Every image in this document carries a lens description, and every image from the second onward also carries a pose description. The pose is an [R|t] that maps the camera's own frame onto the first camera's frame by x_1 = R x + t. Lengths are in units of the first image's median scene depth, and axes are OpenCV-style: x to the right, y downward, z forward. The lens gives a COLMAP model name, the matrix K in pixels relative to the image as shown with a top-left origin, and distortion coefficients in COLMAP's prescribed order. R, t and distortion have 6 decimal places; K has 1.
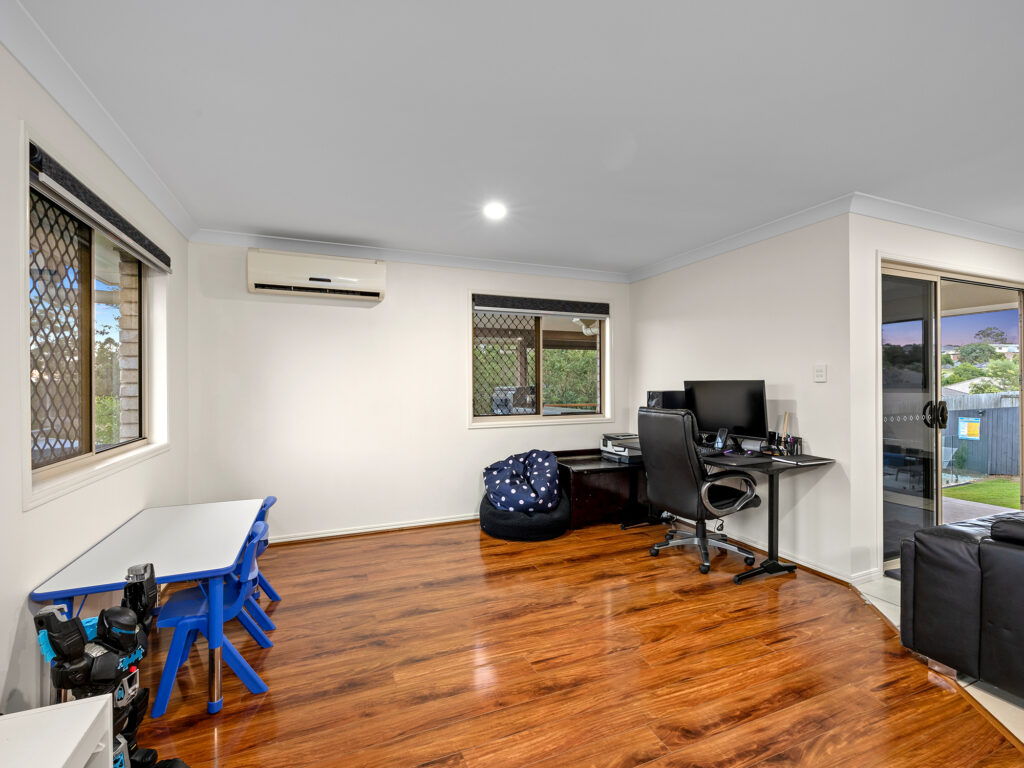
lens RADIAL K [[461.2, 0, 516.1], [0, 461.2, 383.0], [0, 0, 1]] dist [-0.003604, -0.000012]
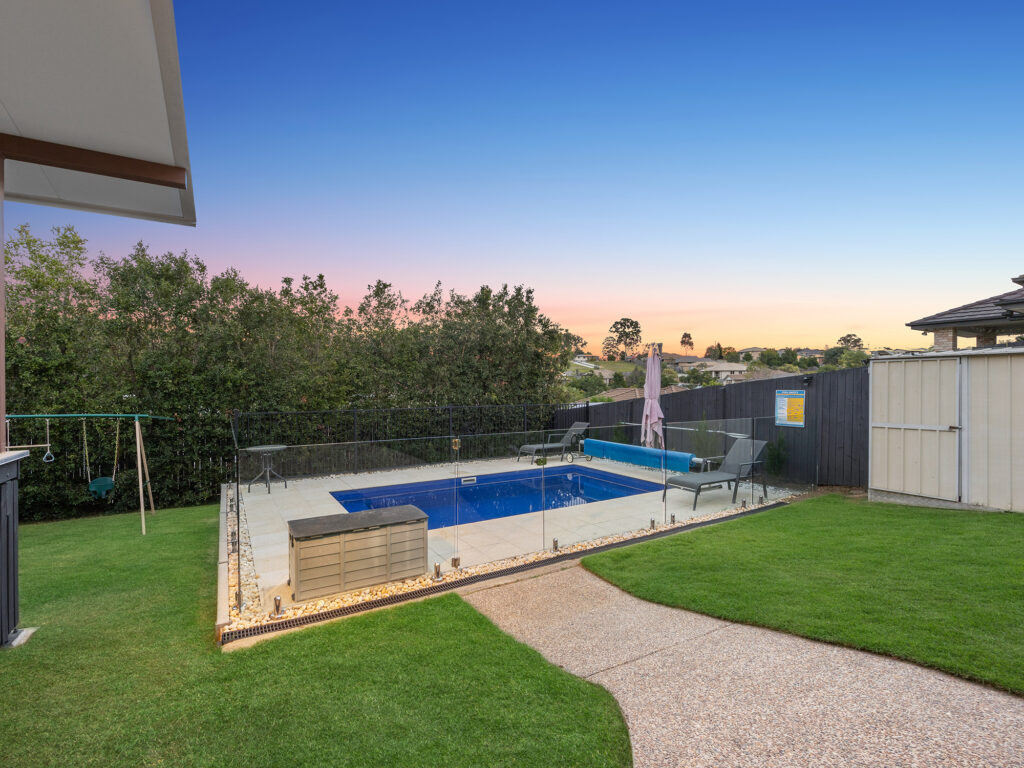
lens RADIAL K [[461.2, 0, 484.4], [0, 461.2, 385.8], [0, 0, 1]] dist [-0.003604, -0.000012]
pose [[0.991497, 0.000434, 0.130128, 0.544772], [-0.000859, 0.999994, 0.003207, 0.072803], [-0.130126, -0.003292, 0.991492, 0.484496]]
